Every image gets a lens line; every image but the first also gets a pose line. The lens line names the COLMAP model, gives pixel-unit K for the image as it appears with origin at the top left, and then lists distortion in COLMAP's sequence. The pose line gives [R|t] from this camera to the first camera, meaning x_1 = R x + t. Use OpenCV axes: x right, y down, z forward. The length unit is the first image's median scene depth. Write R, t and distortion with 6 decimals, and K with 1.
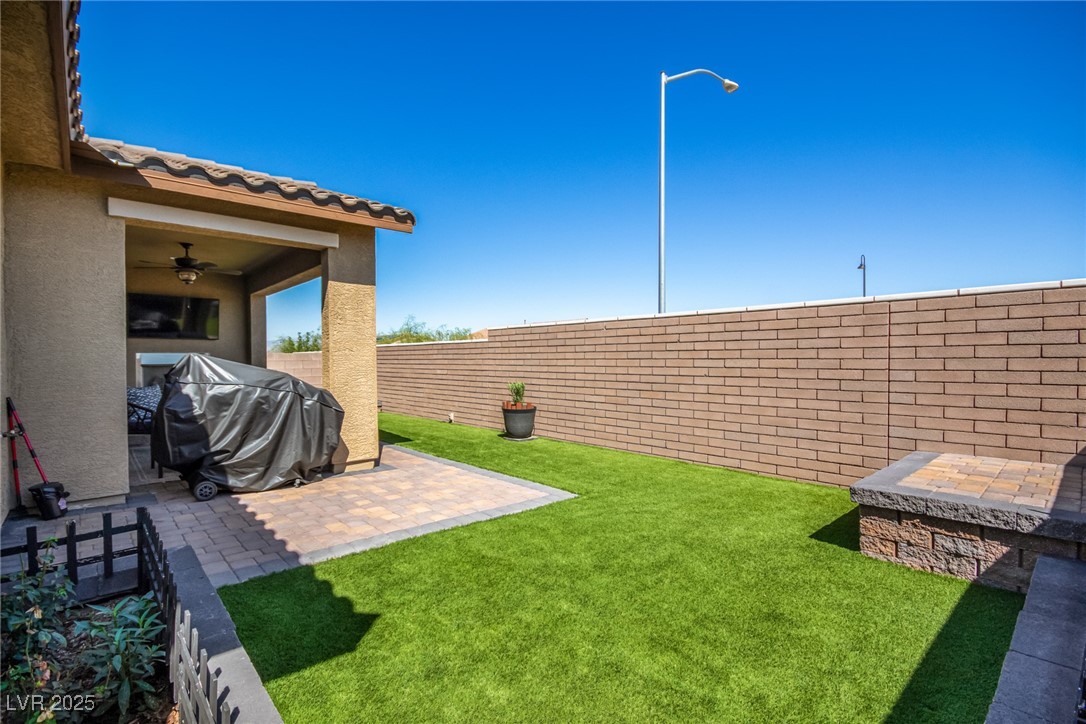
lens RADIAL K [[510.5, 0, 543.0], [0, 510.5, 362.0], [0, 0, 1]] dist [0.001754, 0.000136]
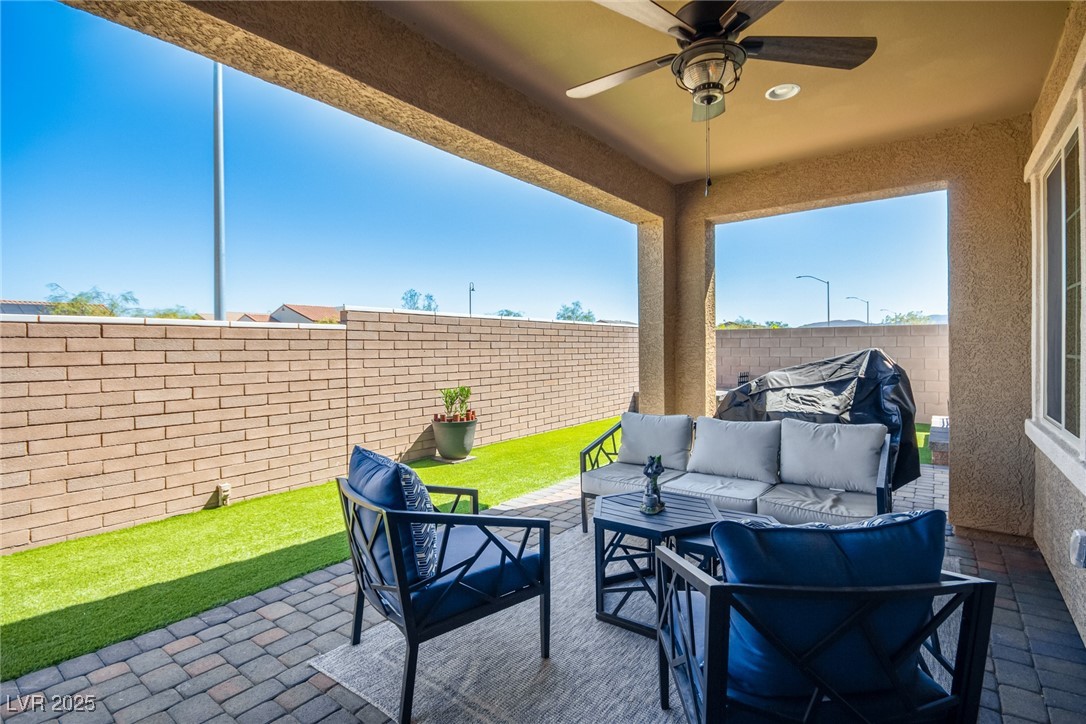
lens RADIAL K [[510.5, 0, 543.0], [0, 510.5, 362.0], [0, 0, 1]] dist [0.001754, 0.000136]
pose [[-0.174320, -0.010807, 0.984630, -0.911114], [0.025516, 0.999554, 0.015488, -0.006276], [-0.984358, 0.027823, -0.173967, 1.086413]]
